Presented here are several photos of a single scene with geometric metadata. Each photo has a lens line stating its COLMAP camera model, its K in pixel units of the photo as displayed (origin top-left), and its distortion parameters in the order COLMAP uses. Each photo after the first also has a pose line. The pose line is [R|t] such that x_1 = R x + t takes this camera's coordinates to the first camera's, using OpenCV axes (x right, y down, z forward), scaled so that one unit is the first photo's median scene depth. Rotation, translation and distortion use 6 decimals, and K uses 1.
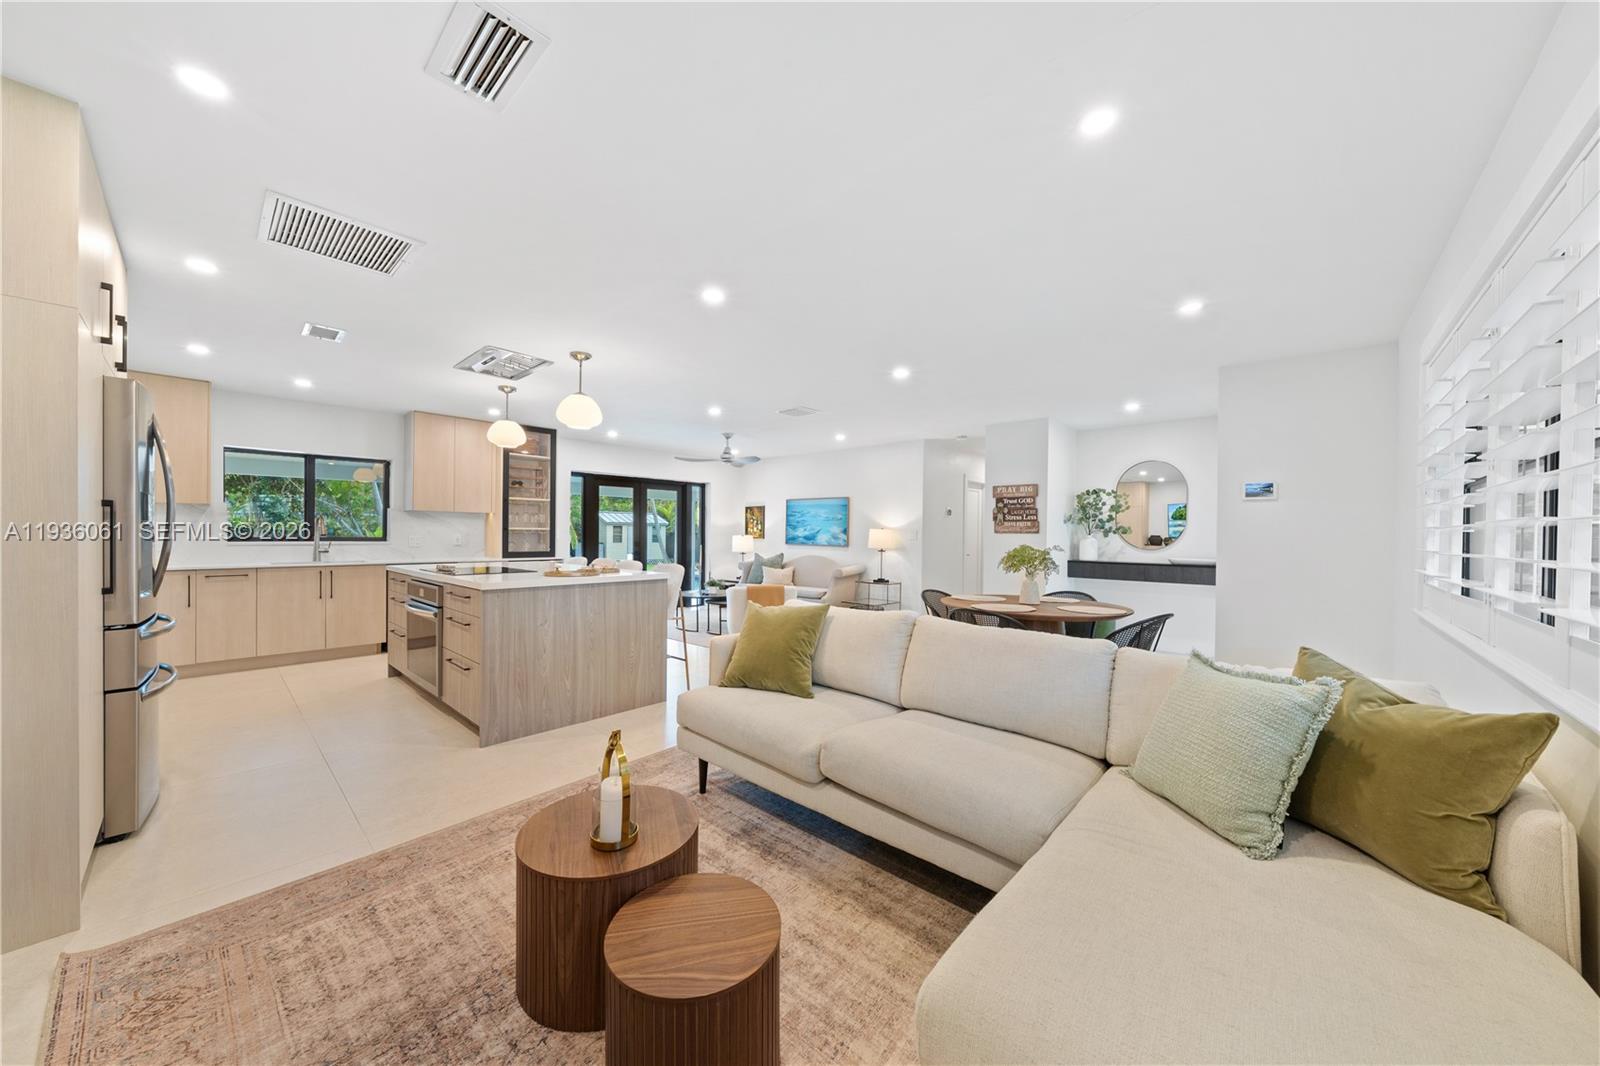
lens RADIAL K [[546.5, 0, 799.1], [0, 546.5, 531.2], [0, 0, 1]] dist [-0.004984, 0.000161]
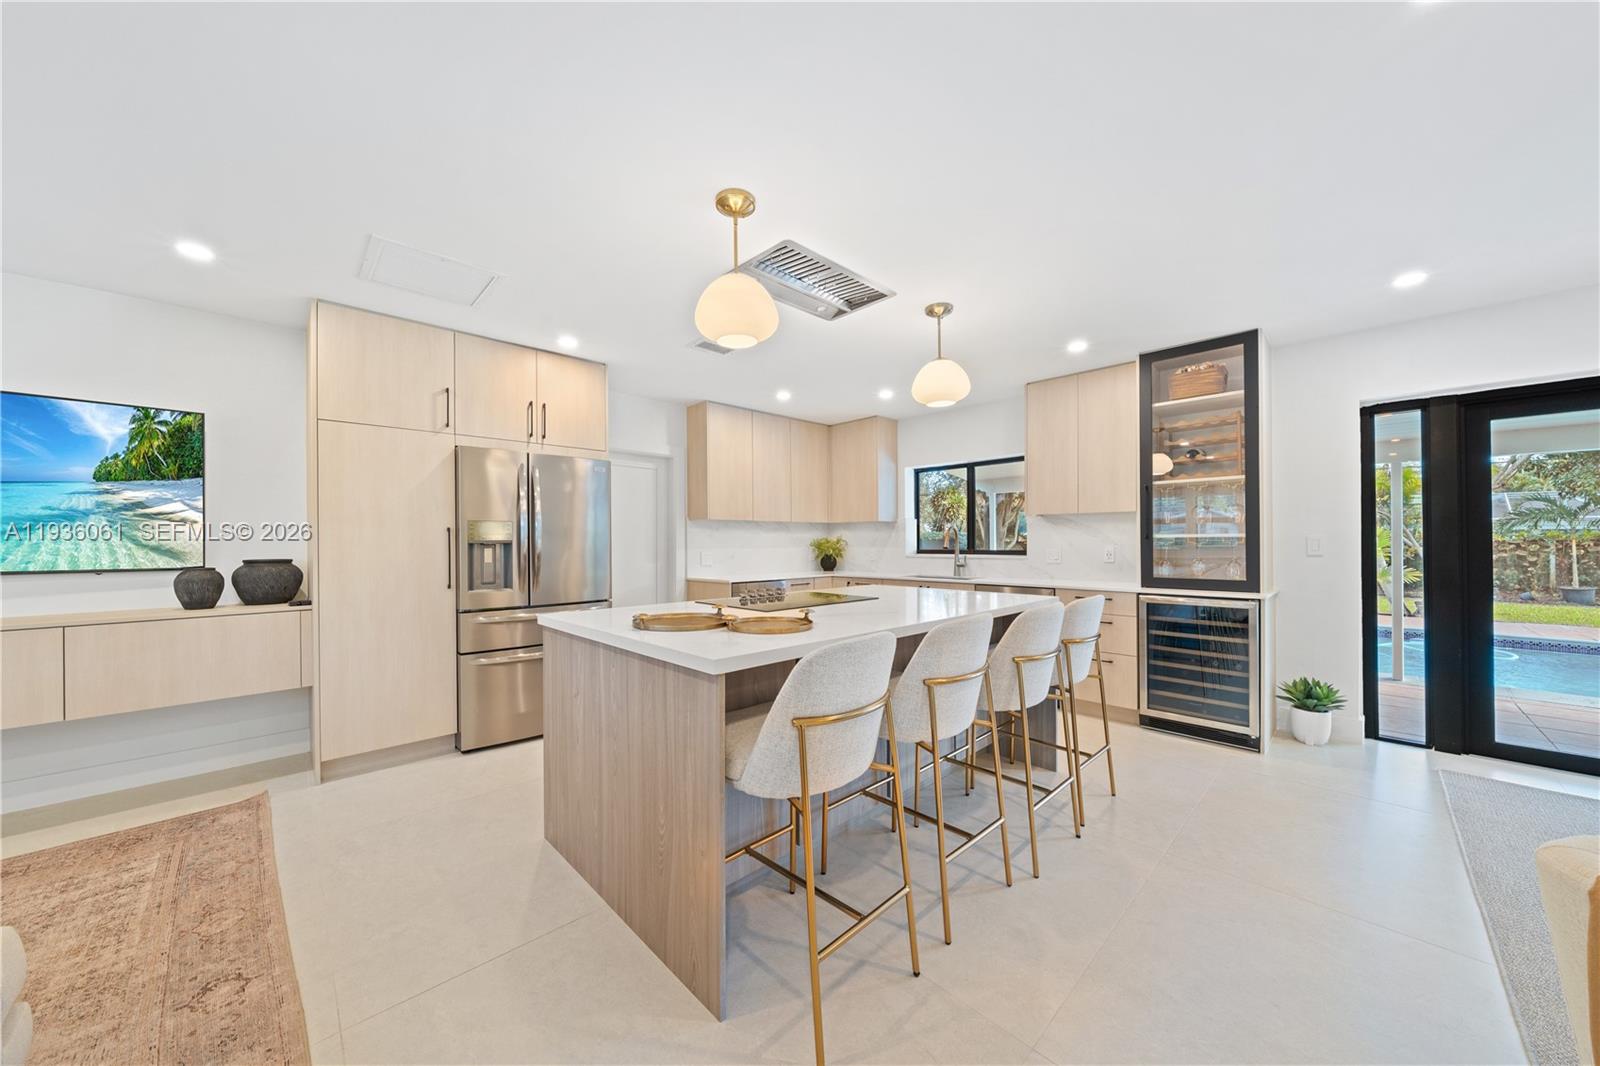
lens RADIAL K [[546.5, 0, 794.2], [0, 546.5, 540.9], [0, 0, 1]] dist [-0.004984, 0.000161]
pose [[-0.073233, -0.009184, -0.997273, 0.060123], [0.012102, 0.999876, -0.010097, 0.000355], [0.997241, -0.012809, -0.073113, 0.591014]]
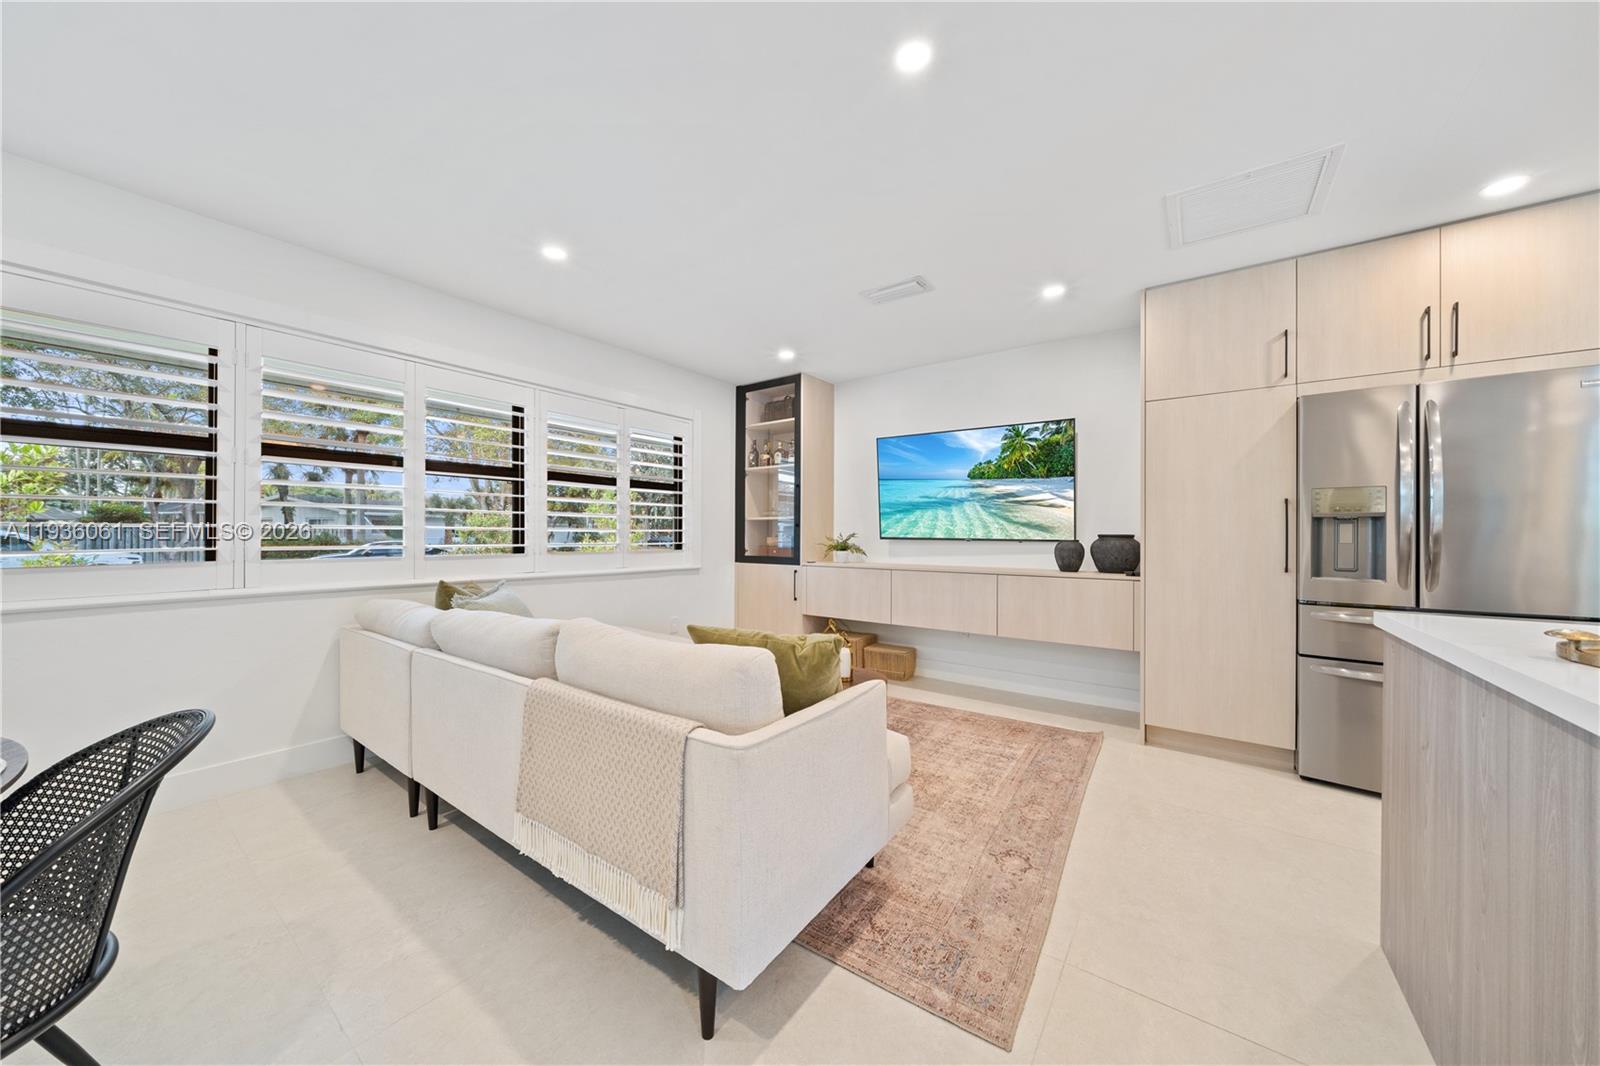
lens RADIAL K [[546.5, 0, 796.7], [0, 546.5, 534.2], [0, 0, 1]] dist [-0.004984, 0.000161]
pose [[-0.994911, -0.011976, -0.100042, 0.001402], [-0.011423, 0.999916, -0.006104, 0.011591], [0.100107, -0.004930, -0.994965, 0.609118]]
